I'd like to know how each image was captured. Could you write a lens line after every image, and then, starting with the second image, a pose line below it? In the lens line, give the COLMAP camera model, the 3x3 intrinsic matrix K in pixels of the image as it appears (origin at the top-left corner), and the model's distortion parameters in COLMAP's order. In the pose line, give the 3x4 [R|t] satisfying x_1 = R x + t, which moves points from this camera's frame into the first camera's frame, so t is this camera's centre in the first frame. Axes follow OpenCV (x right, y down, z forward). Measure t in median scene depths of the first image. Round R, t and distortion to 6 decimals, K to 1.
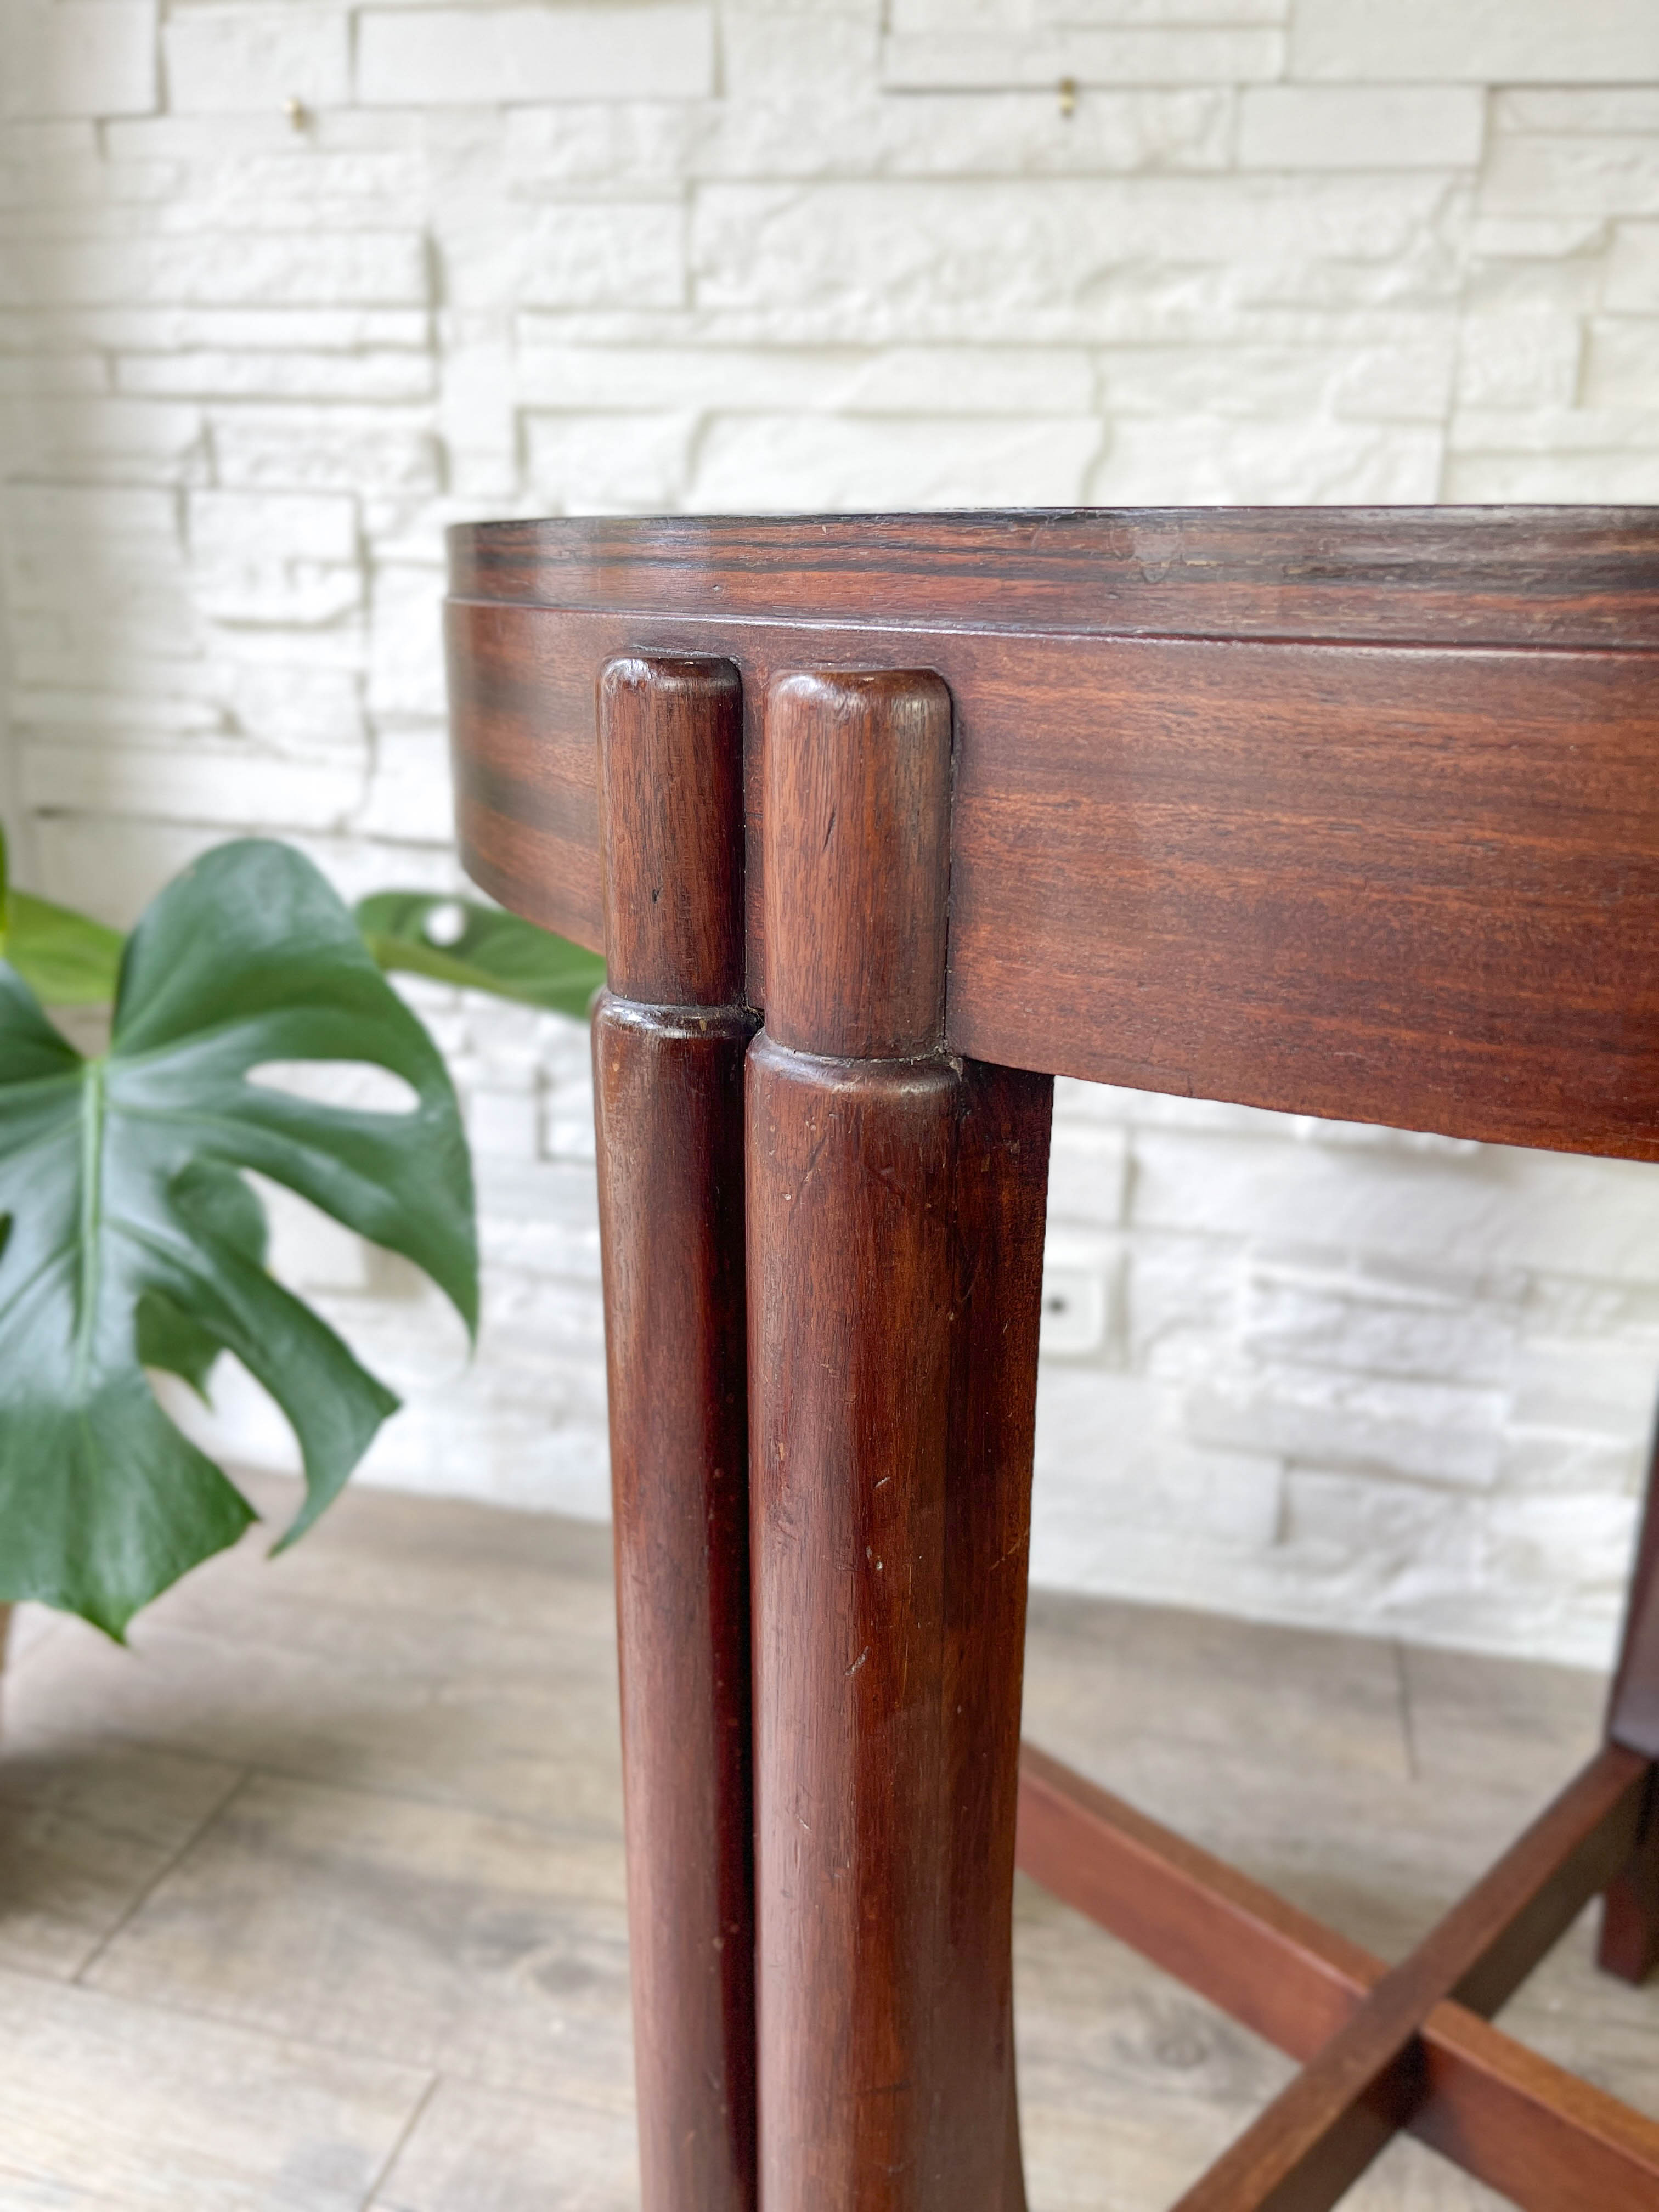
lens RADIAL K [[1695.4, 0, 833.5], [0, 1695.4, 1117.2], [0, 0, 1]] dist [0.087855, -0.145661]
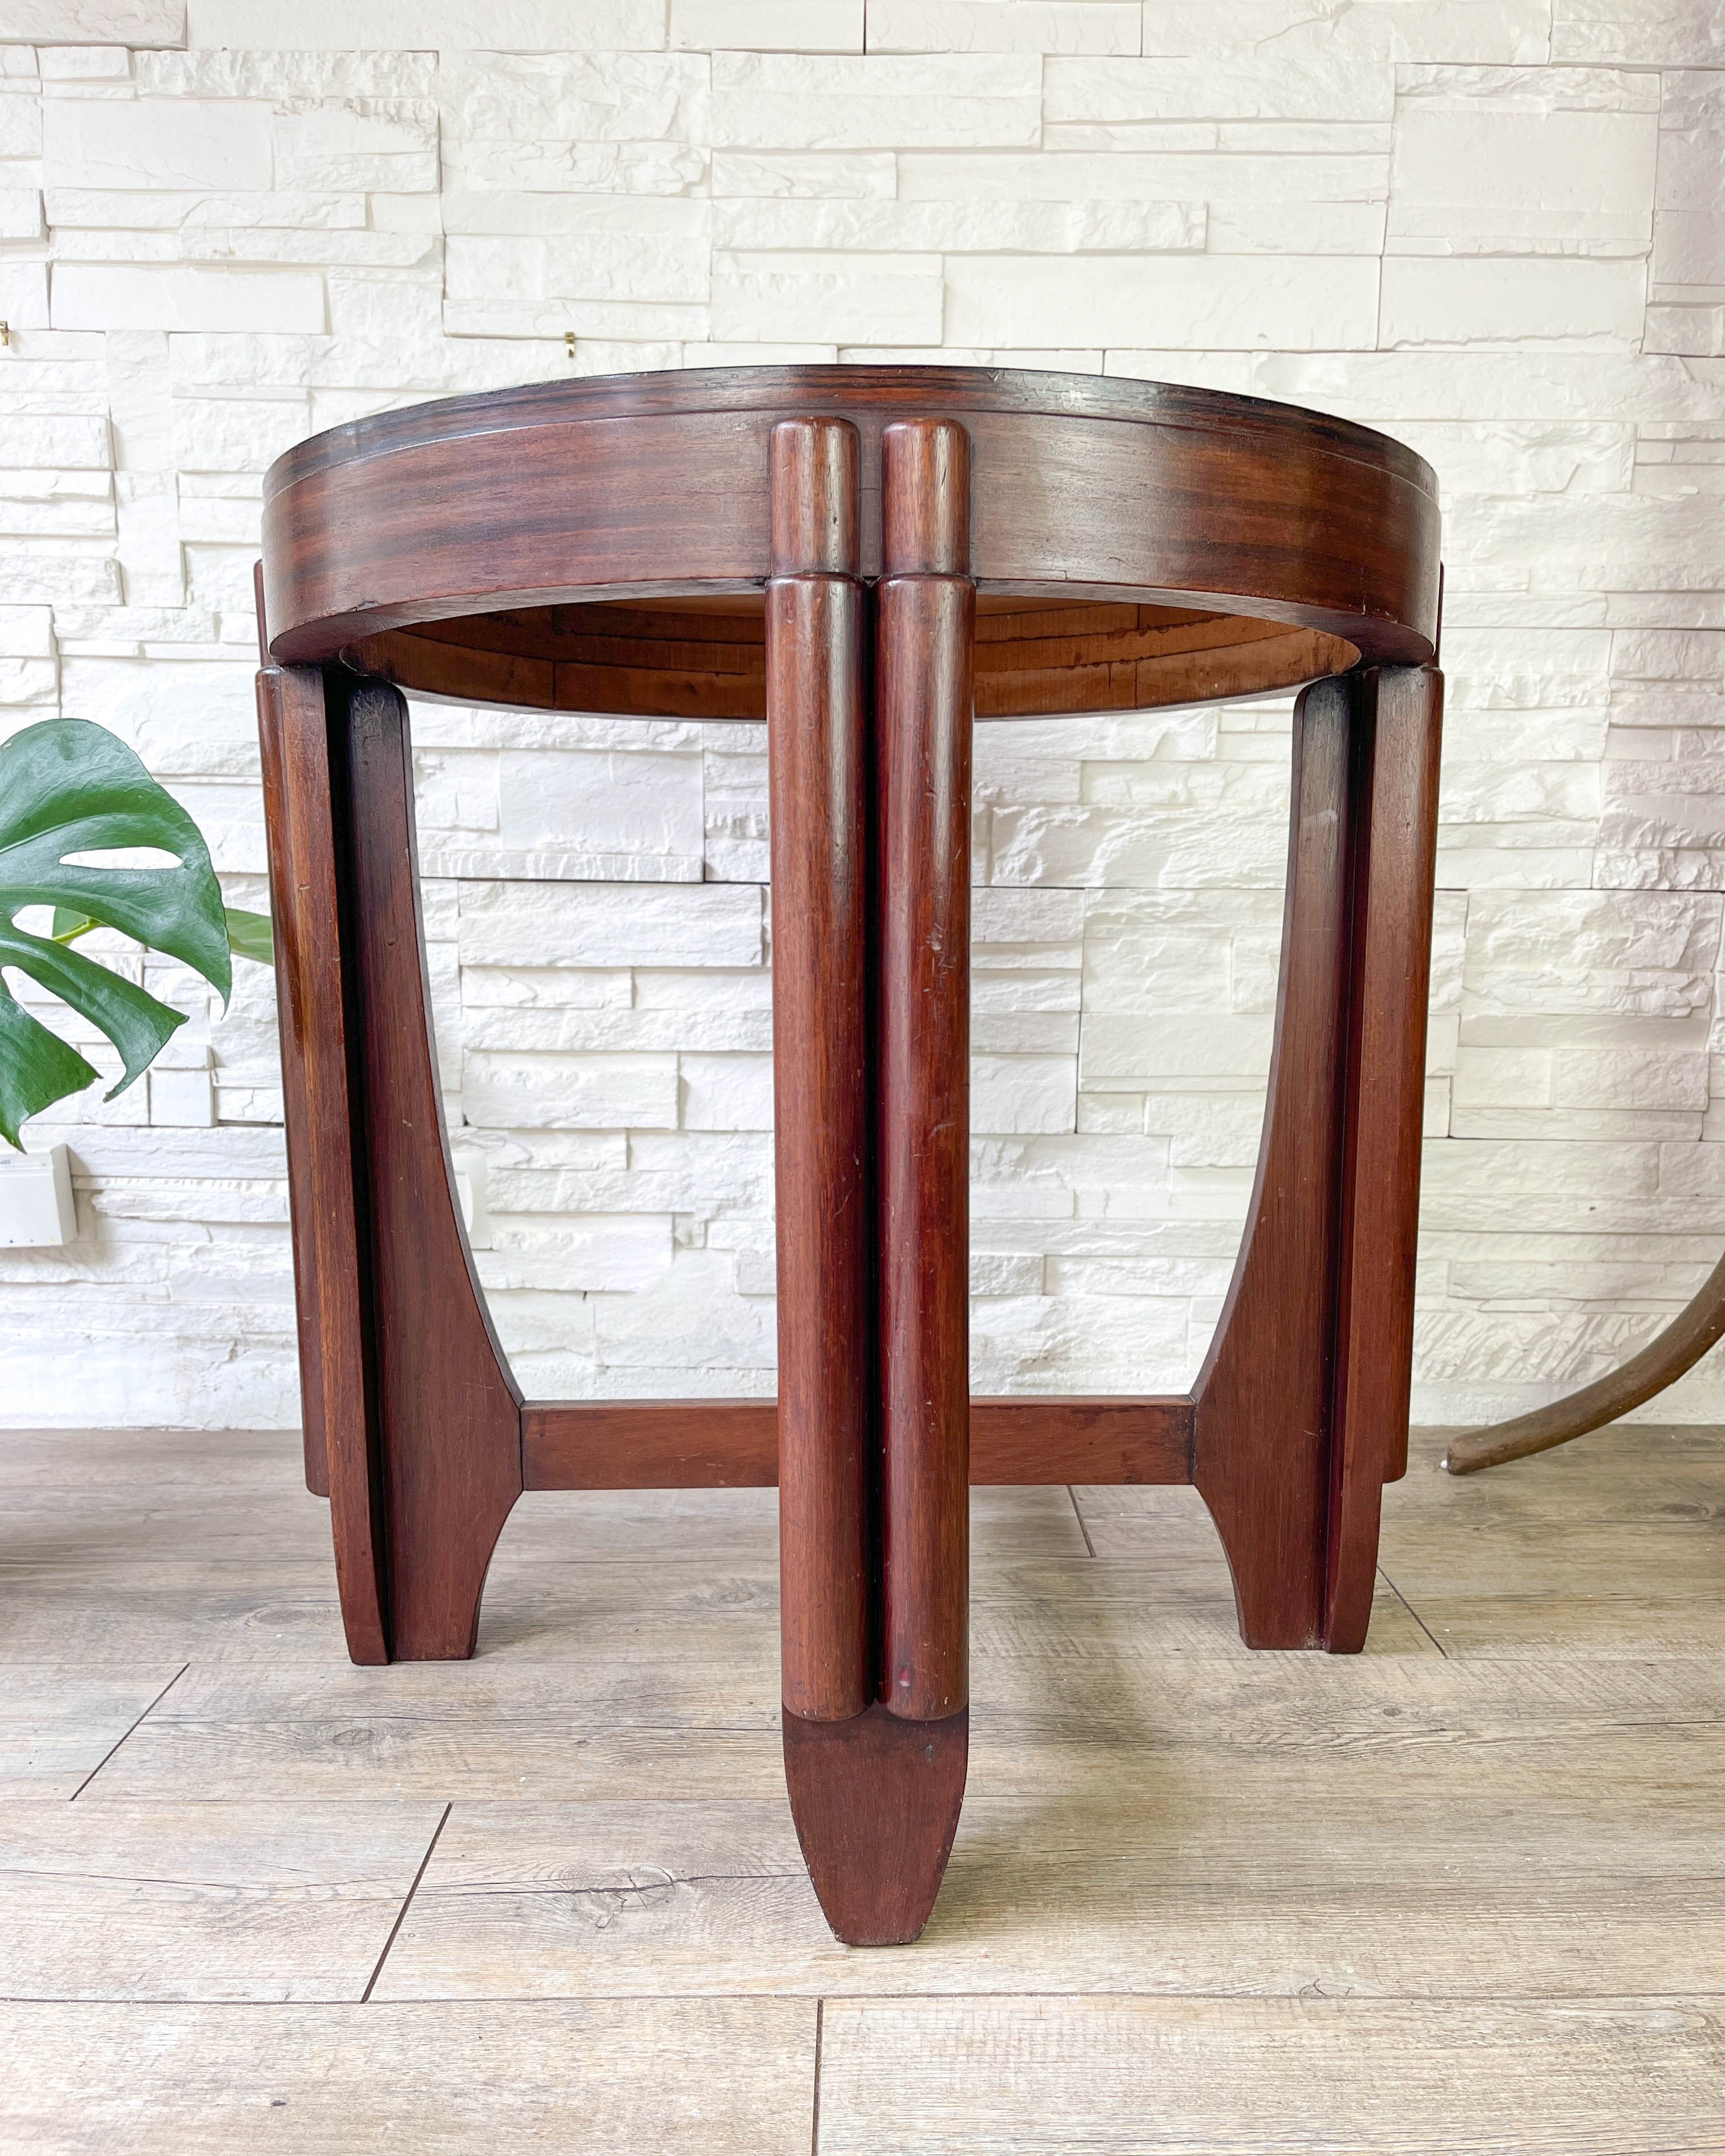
lens RADIAL K [[1748.8, 0, 866.2], [0, 1748.8, 1165.9], [0, 0, 1]] dist [0.044551, -0.042277]
pose [[0.970737, -0.054739, 0.233825, -0.013934], [0.089035, 0.986319, -0.138734, 0.345970], [-0.223032, 0.155493, 0.962330, -0.425491]]
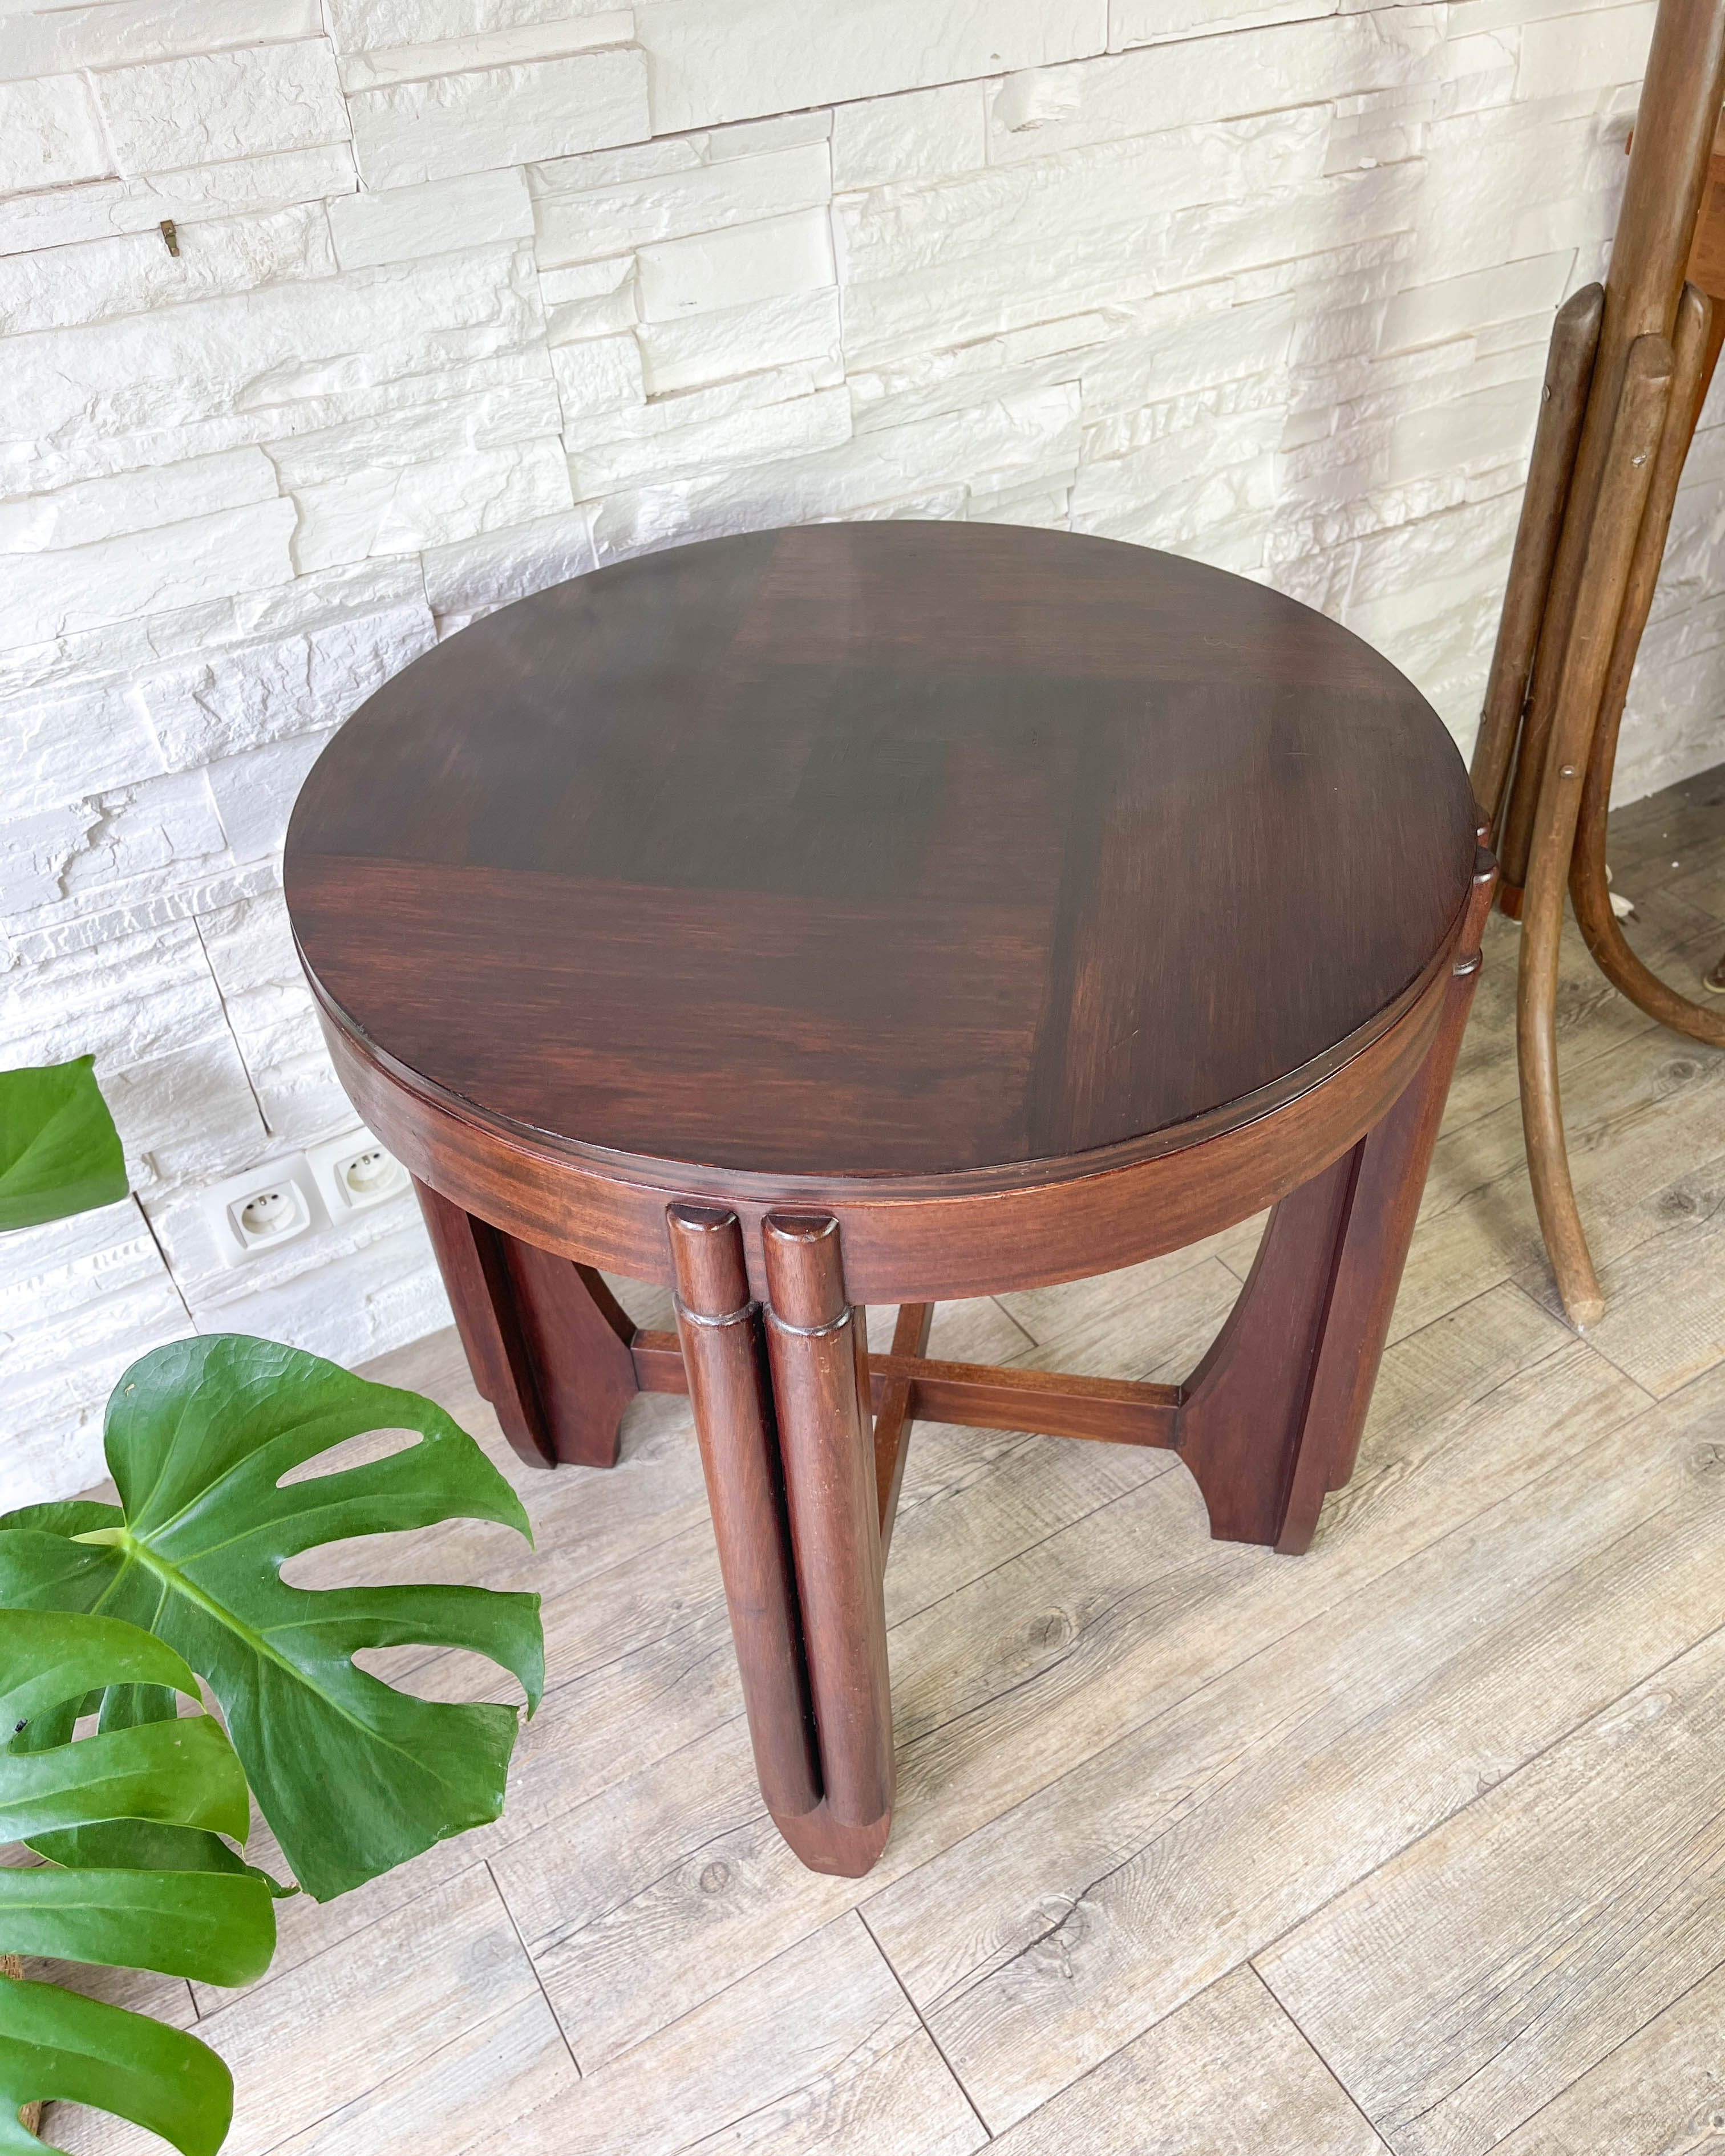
lens RADIAL K [[1752.6, 0, 871.6], [0, 1752.6, 1118.8], [0, 0, 1]] dist [0.046005, -0.038886]
pose [[0.704399, -0.510135, 0.493543, -0.355064], [0.263439, 0.833551, 0.485585, -0.537630], [-0.659107, -0.212027, 0.721542, -0.164149]]
